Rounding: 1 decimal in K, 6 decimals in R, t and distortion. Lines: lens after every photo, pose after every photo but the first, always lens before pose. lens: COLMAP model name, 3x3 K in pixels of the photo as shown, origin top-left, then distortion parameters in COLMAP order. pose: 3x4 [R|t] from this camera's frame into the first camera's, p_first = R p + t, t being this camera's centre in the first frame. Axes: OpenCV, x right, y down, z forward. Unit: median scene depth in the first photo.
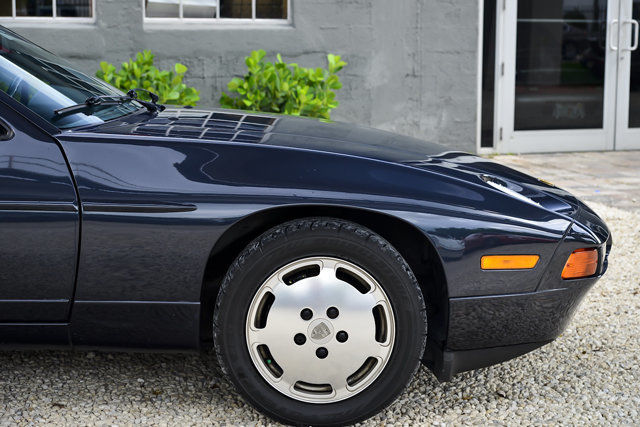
lens RADIAL K [[1276.3, 0, 337.1], [0, 1276.3, 234.5], [0, 0, 1]] dist [0.020662, 0.069804]
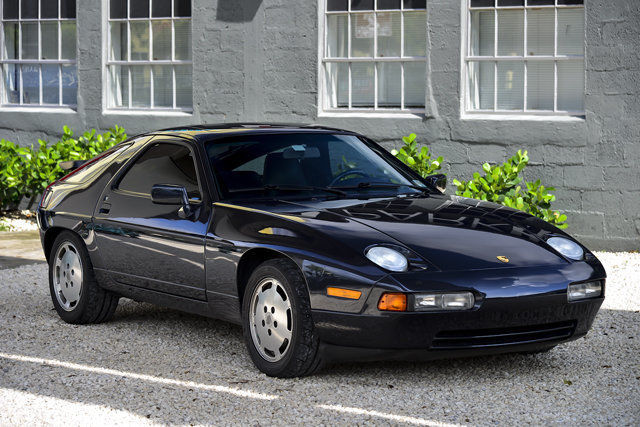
lens RADIAL K [[1897.8, 0, 320.0], [0, 1897.8, 213.5], [0, 0, 1]] dist [0.041135, 0.362868]
pose [[0.501589, 0.054787, -0.863370, 2.176770], [-0.132973, 0.991016, -0.014366, -0.039589], [0.854826, 0.122011, 0.504367, -0.277439]]
